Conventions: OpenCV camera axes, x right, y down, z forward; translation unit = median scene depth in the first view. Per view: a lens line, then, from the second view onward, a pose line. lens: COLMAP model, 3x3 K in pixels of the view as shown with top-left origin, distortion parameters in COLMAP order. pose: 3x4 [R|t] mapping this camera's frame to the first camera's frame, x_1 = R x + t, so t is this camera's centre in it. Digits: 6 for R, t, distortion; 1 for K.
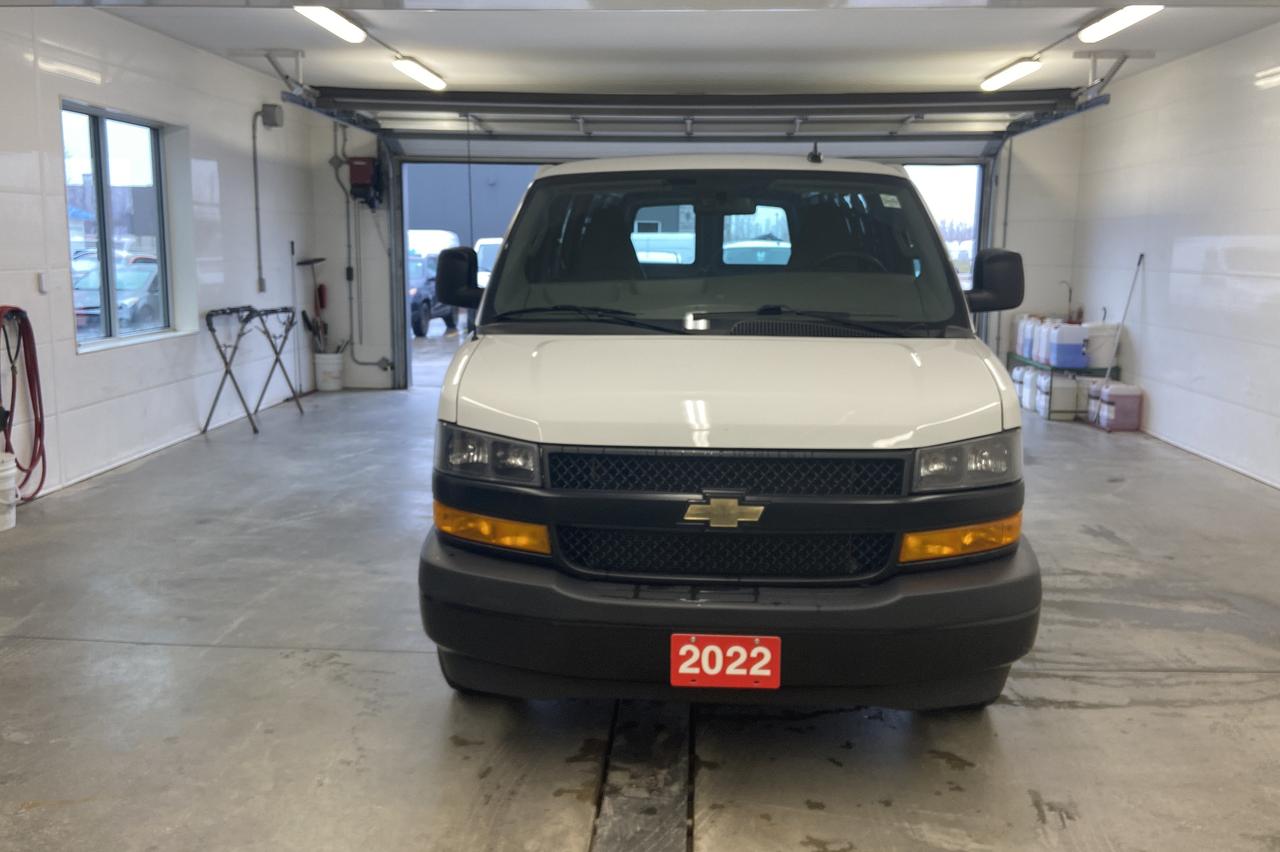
lens RADIAL K [[1086.3, 0, 639.7], [0, 1086.3, 390.0], [0, 0, 1]] dist [0.139586, -0.194181]
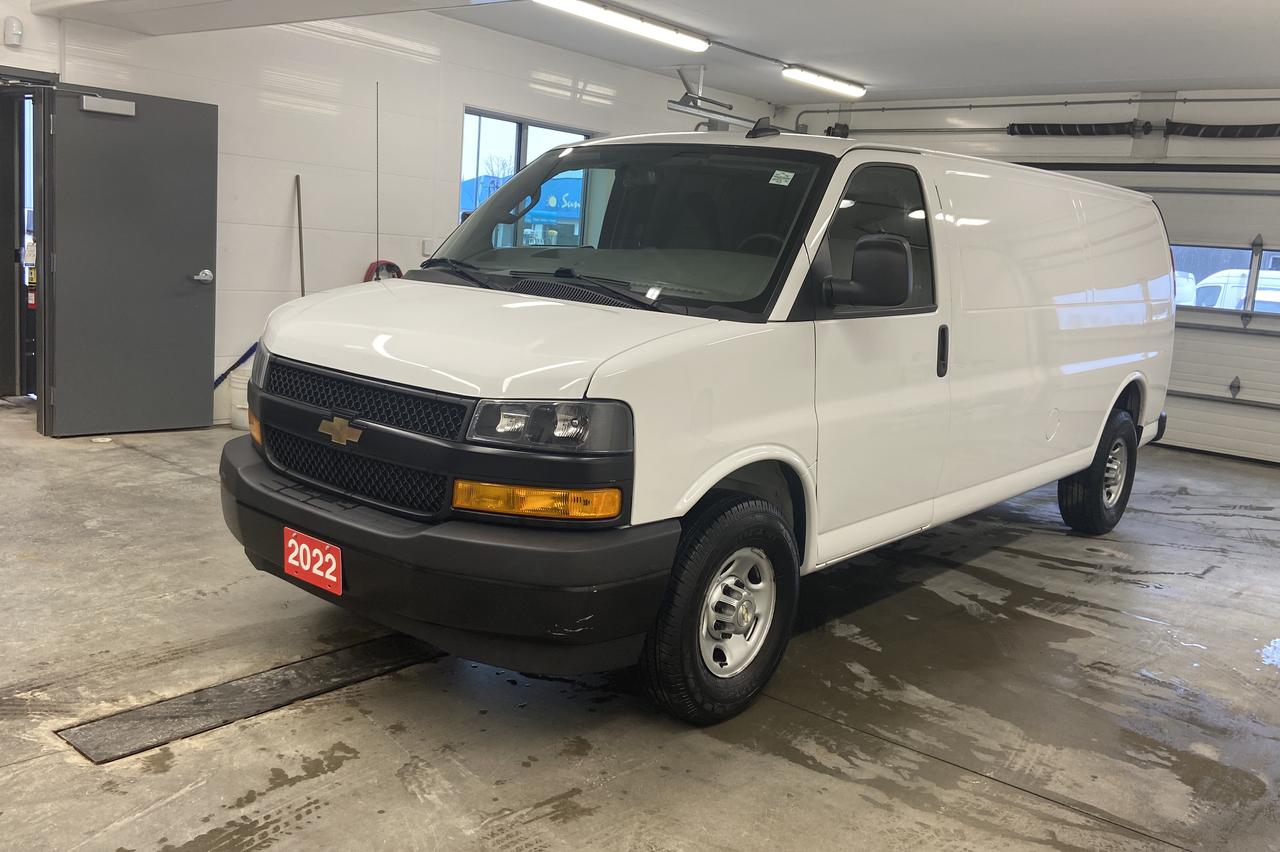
lens RADIAL K [[1086.3, 0, 639.7], [0, 1086.3, 390.0], [0, 0, 1]] dist [0.139586, -0.194181]
pose [[0.802889, 0.138241, -0.579878, 0.952520], [-0.153751, 0.987851, 0.022619, 0.001427], [0.575959, 0.070996, 0.814390, 0.270706]]
